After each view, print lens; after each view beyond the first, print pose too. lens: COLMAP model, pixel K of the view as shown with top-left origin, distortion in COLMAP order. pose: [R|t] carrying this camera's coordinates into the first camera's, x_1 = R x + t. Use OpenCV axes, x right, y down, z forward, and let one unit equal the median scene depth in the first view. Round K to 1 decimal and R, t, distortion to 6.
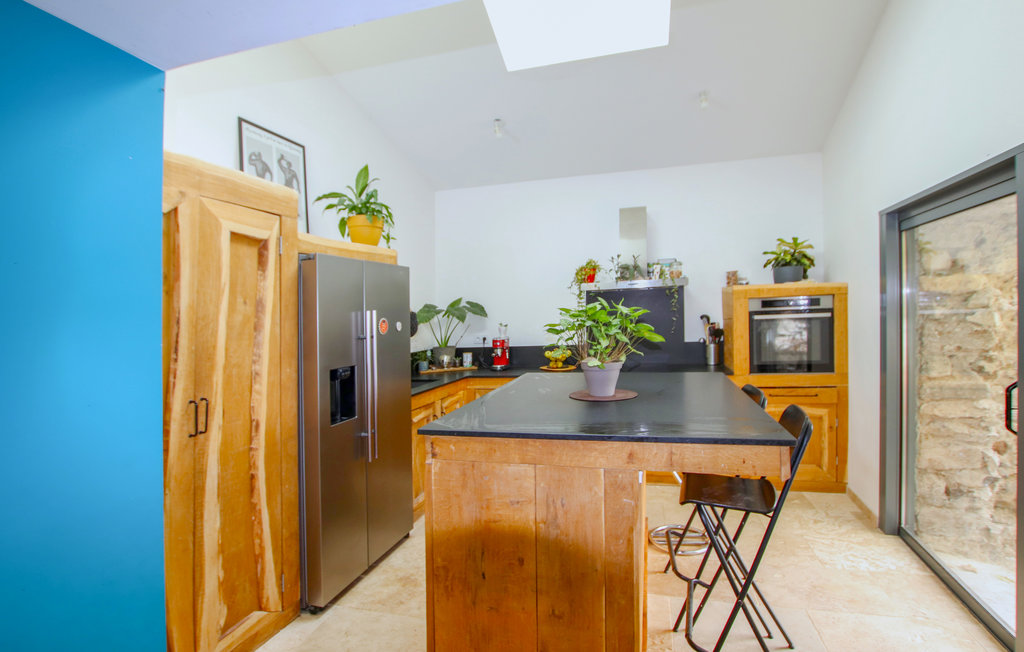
lens RADIAL K [[489.6, 0, 512.0], [0, 489.6, 326.0], [0, 0, 1]] dist [-0.021135, -0.000153]
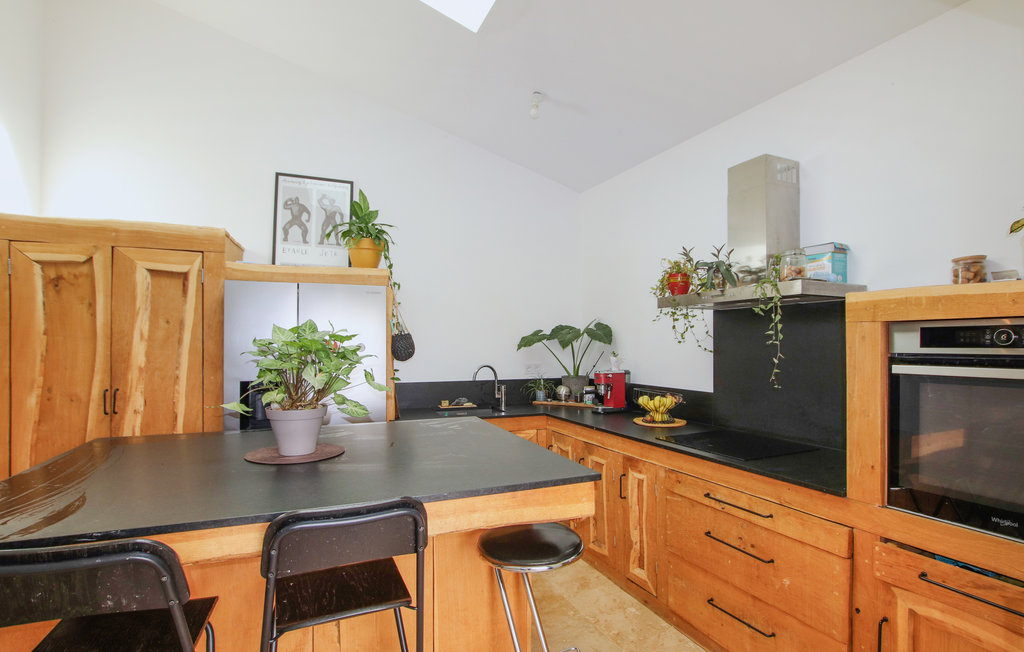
lens RADIAL K [[509.3, 0, 510.7], [0, 509.3, 341.9], [0, 0, 1]] dist [-0.002525, -0.000237]
pose [[0.629493, 0.039937, -0.775979, 0.924126], [-0.046188, 0.998836, 0.013938, -0.046923], [0.775632, 0.027067, 0.630604, 0.713944]]
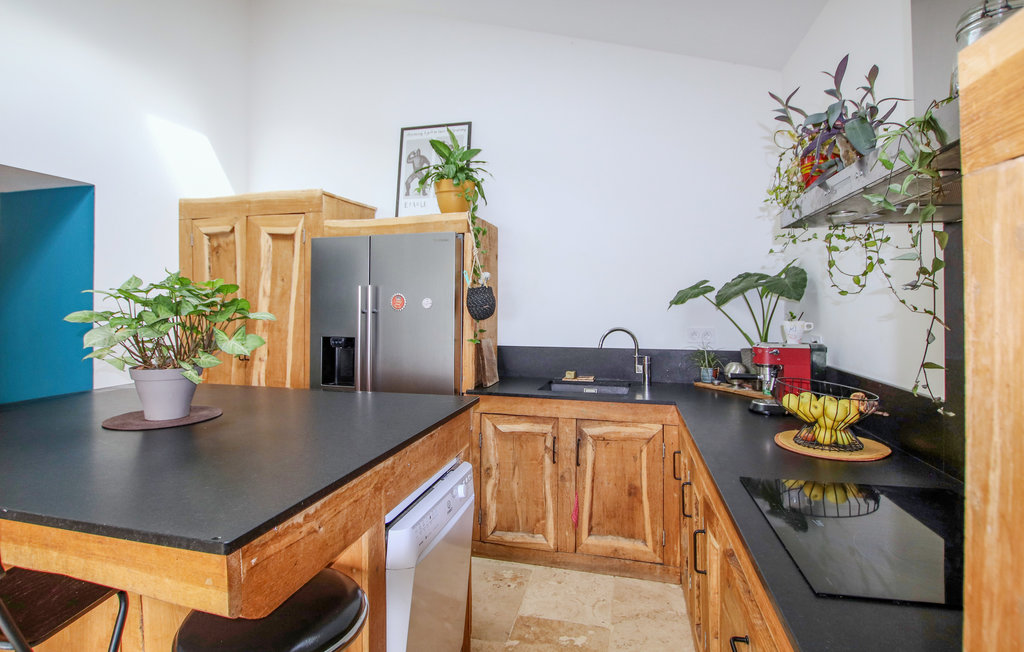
lens RADIAL K [[509.7, 0, 510.0], [0, 509.7, 295.3], [0, 0, 1]] dist [-0.020851, -0.000184]
pose [[0.042428, 0.027359, -0.998725, 0.824086], [-0.026585, 0.999302, 0.026246, -0.050548], [0.998746, 0.025437, 0.043126, 1.343938]]
